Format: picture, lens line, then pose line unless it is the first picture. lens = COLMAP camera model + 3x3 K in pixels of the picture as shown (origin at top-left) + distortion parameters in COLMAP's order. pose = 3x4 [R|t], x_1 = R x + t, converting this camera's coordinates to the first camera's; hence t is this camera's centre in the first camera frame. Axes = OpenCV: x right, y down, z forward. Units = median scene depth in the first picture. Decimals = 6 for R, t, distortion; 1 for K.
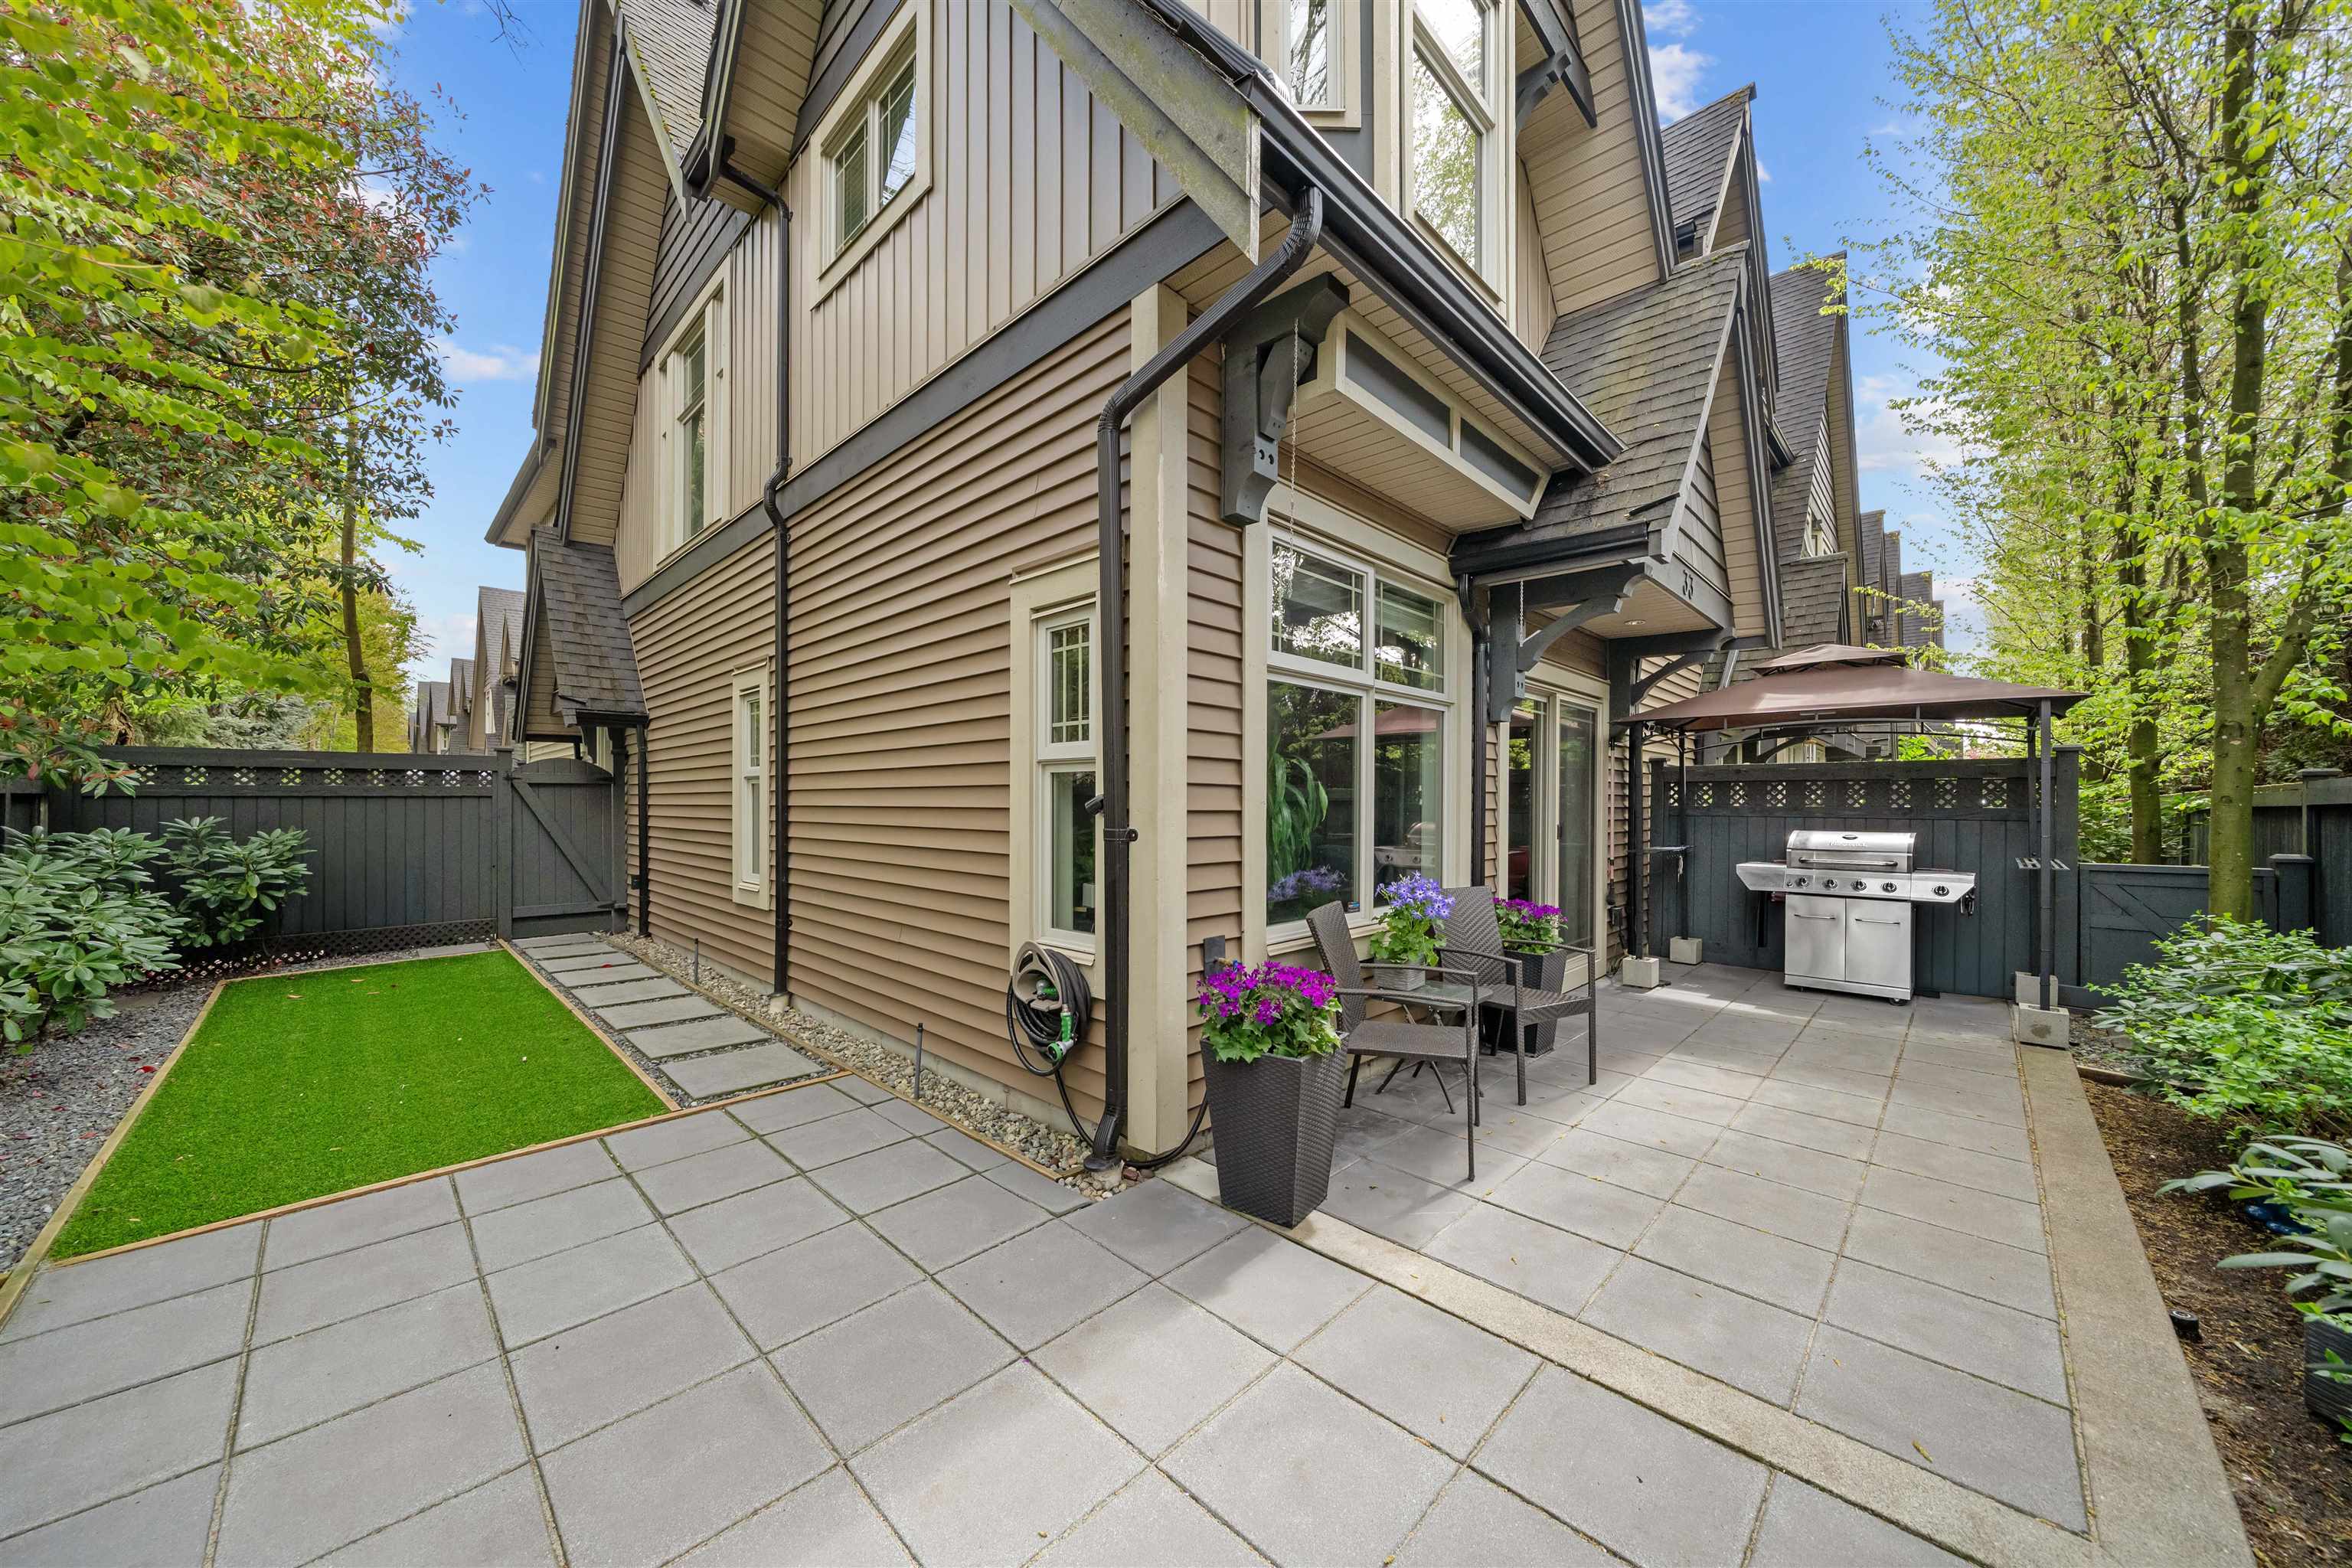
lens RADIAL K [[815.6, 0, 1160.0], [0, 815.6, 798.5], [0, 0, 1]] dist [0.000602, 0.000033]
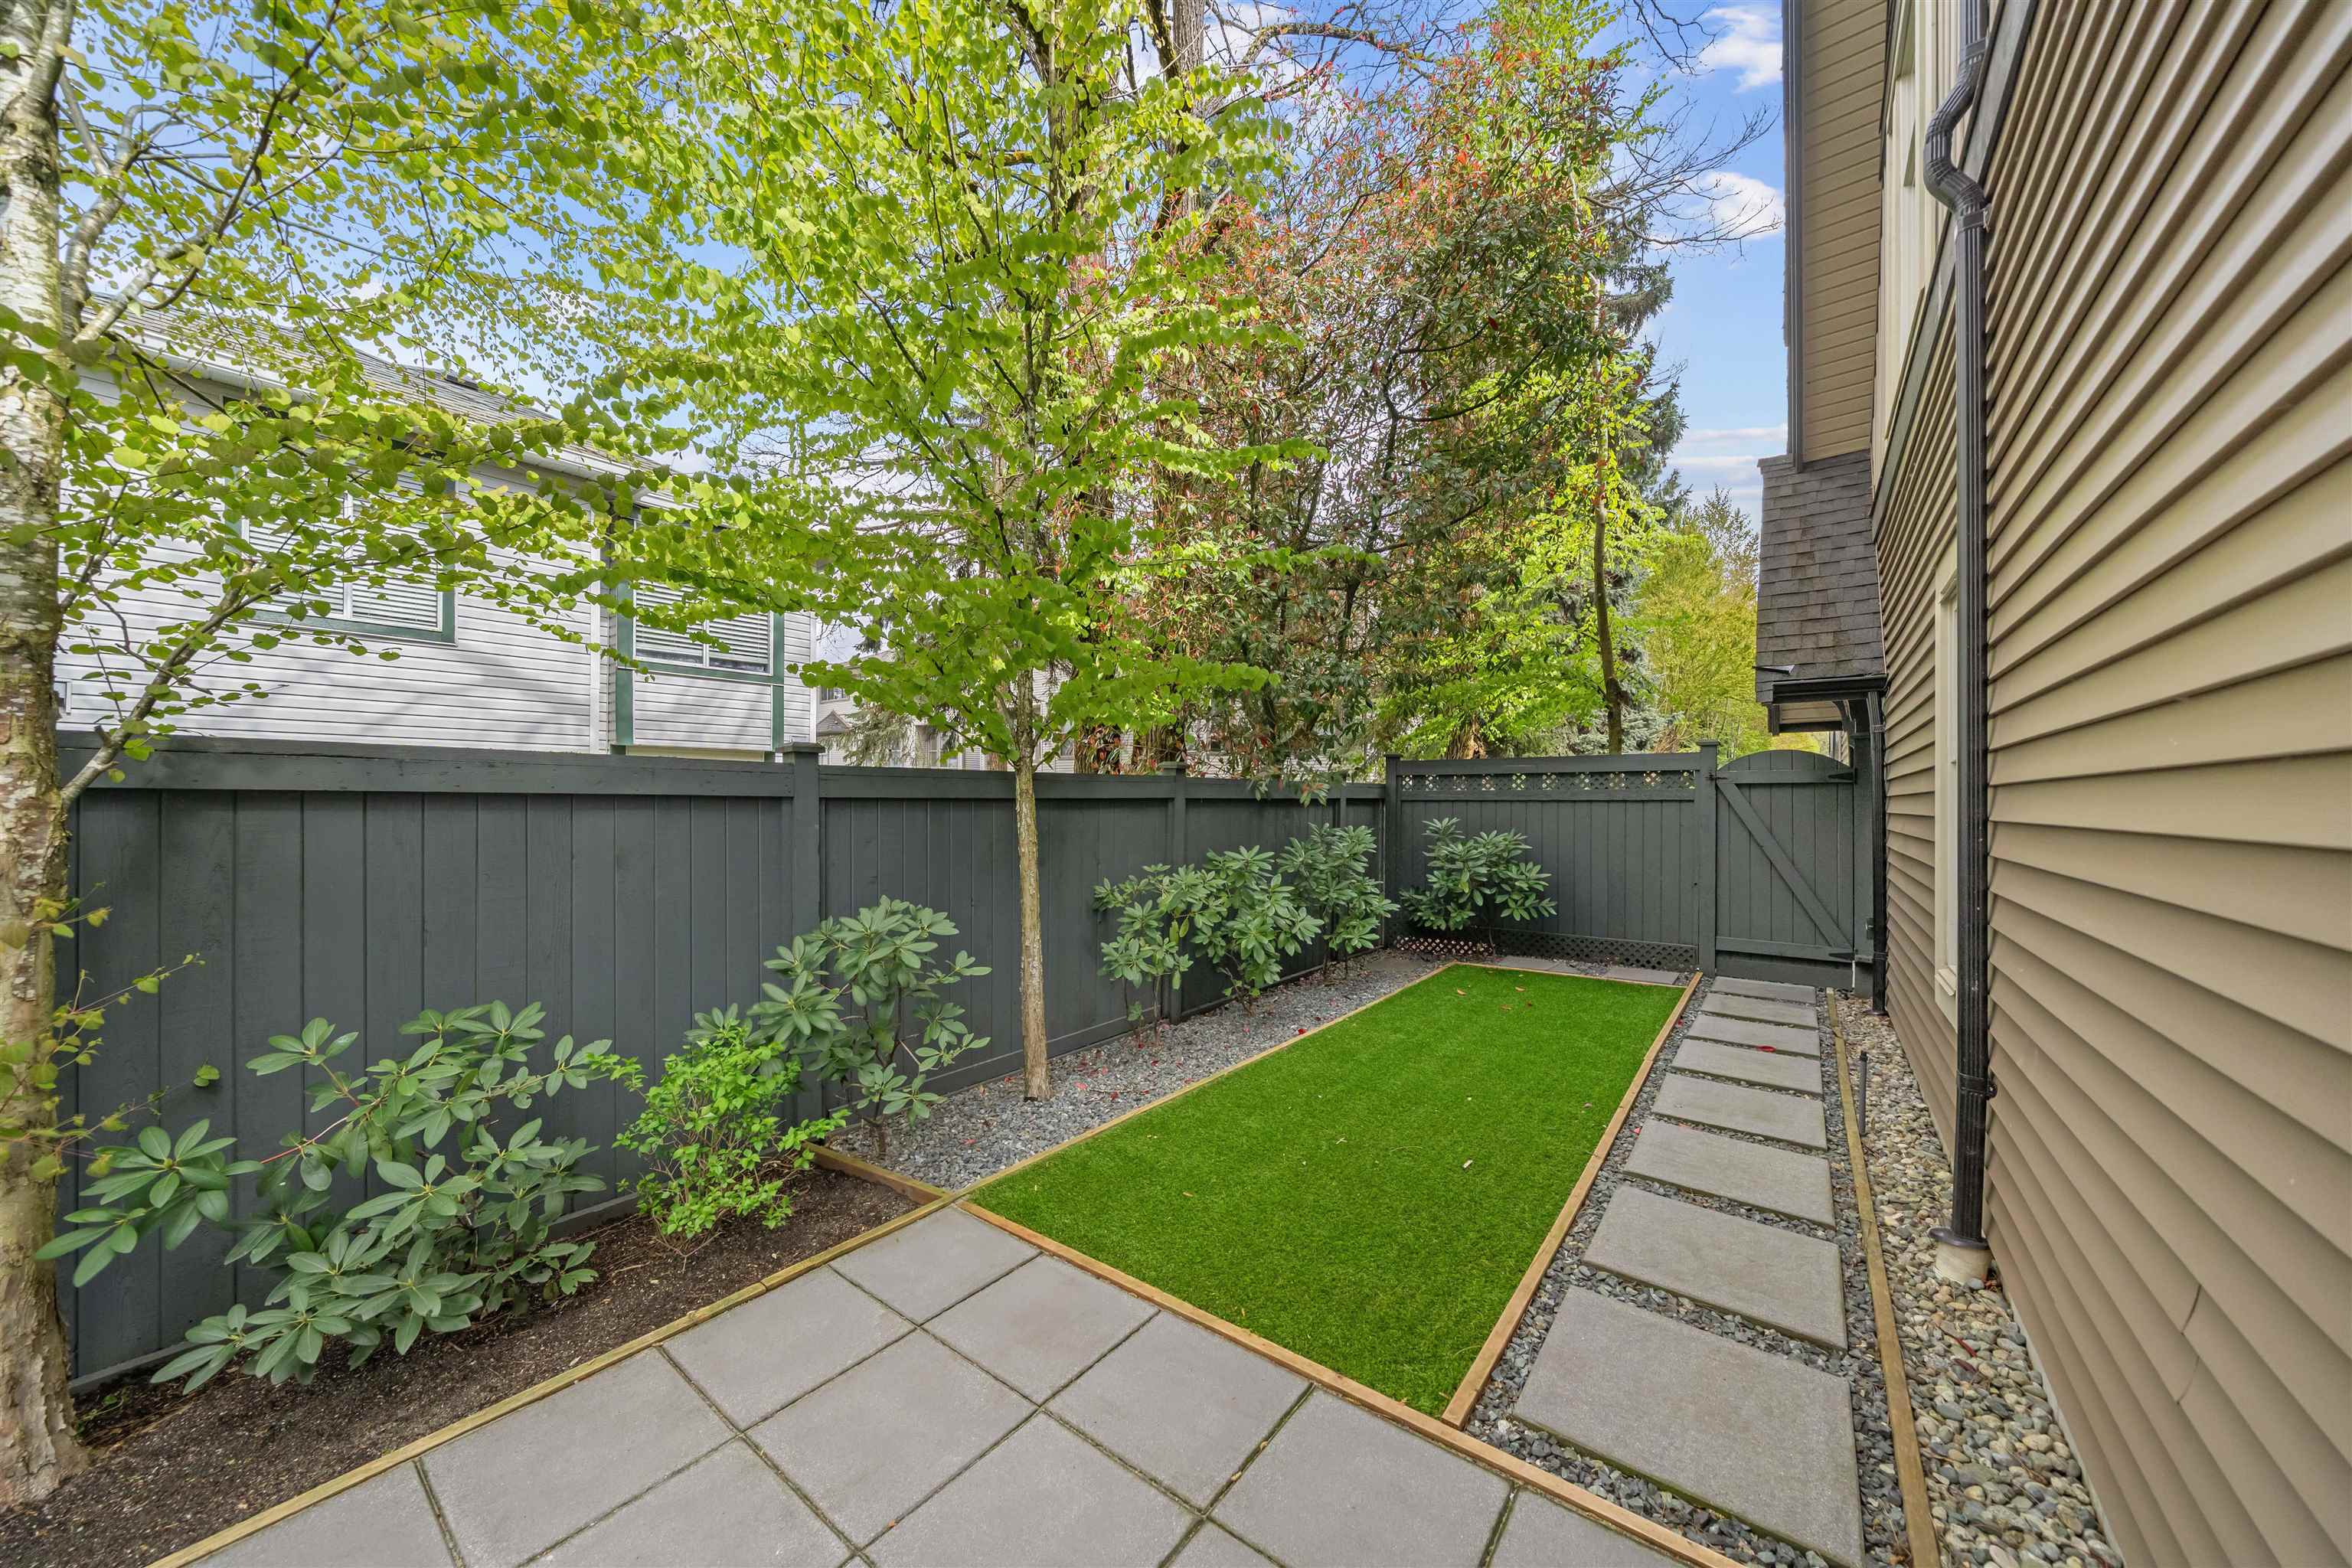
lens RADIAL K [[815.6, 0, 1160.0], [0, 815.6, 798.5], [0, 0, 1]] dist [0.000602, 0.000033]
pose [[0.121512, -0.003860, -0.992582, -0.072551], [-0.004516, 0.999980, -0.004442, 0.002928], [0.992580, 0.005023, 0.121492, 0.458683]]
